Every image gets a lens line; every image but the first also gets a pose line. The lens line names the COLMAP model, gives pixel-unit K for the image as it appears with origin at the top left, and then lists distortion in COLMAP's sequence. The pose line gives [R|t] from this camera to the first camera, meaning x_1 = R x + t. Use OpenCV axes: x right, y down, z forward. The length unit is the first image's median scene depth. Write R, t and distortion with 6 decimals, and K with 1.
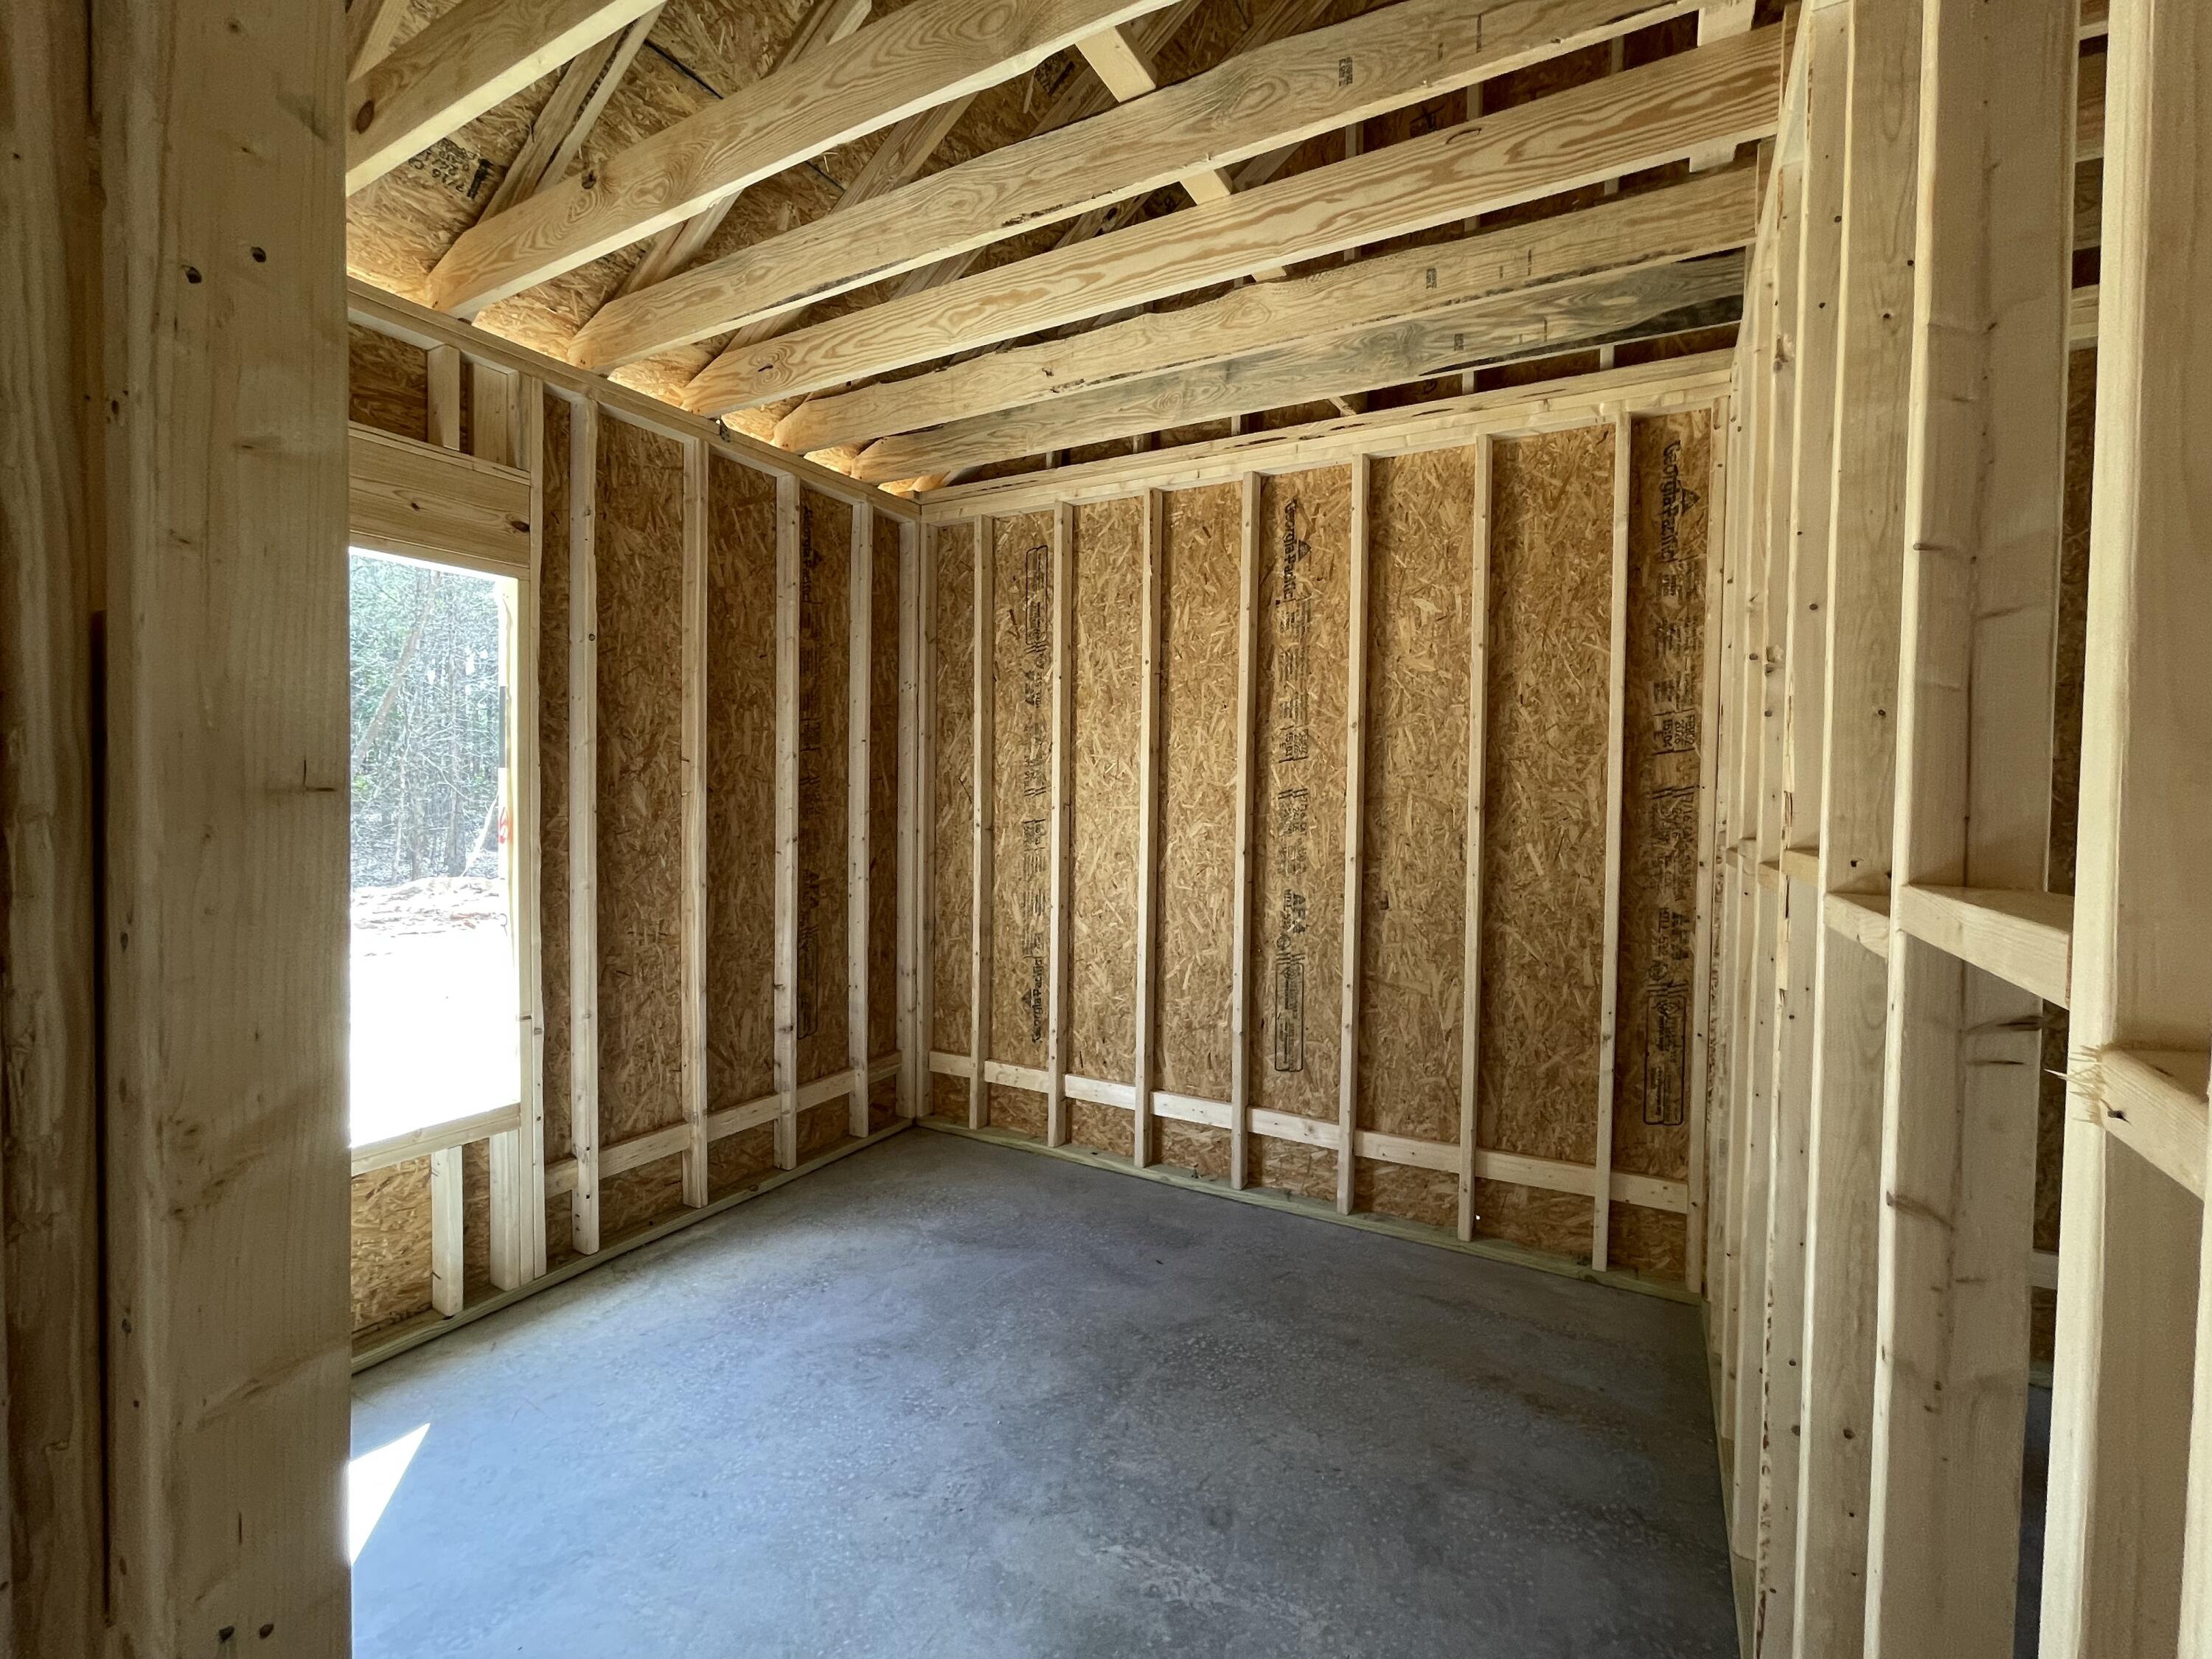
lens RADIAL K [[965.0, 0, 1105.8], [0, 965.0, 817.3], [0, 0, 1]] dist [-0.000034, 0.001384]
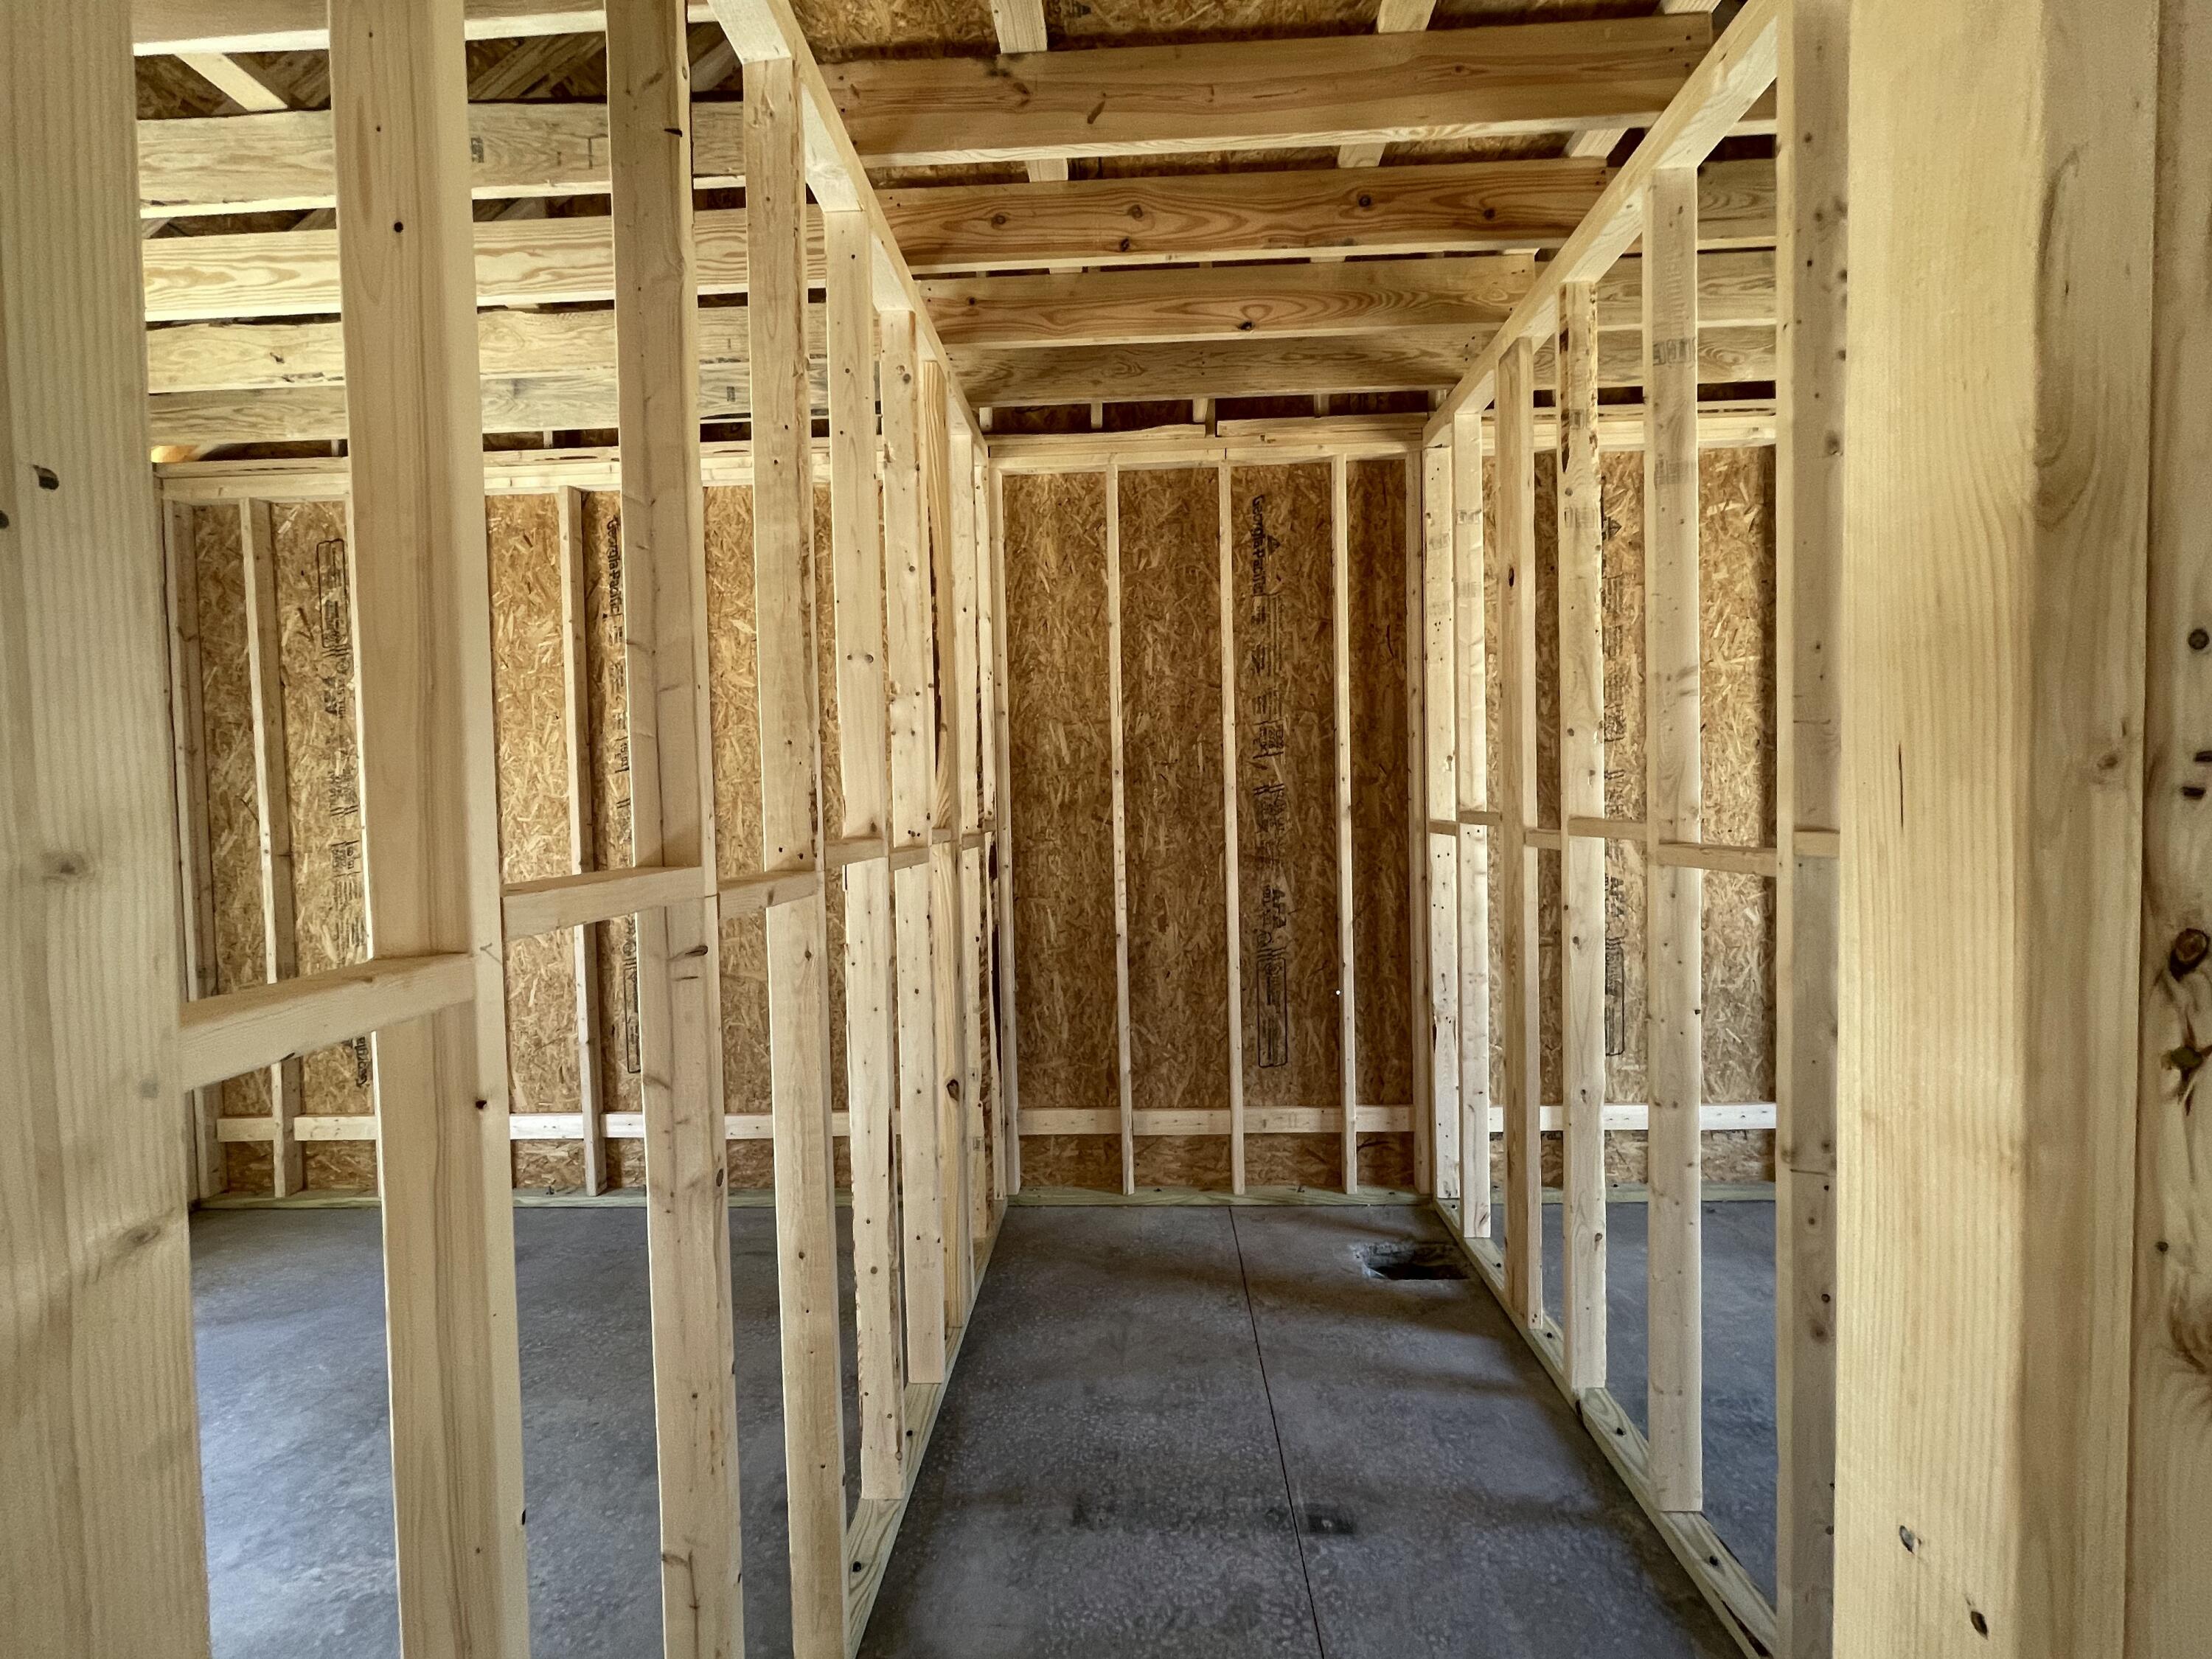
lens RADIAL K [[965.0, 0, 1097.8], [0, 965.0, 816.3], [0, 0, 1]] dist [-0.000034, 0.001384]
pose [[0.893265, -0.046465, 0.447122, 0.170821], [0.046556, 0.998857, 0.010791, 0.001902], [-0.447113, 0.011177, 0.894408, -0.140128]]
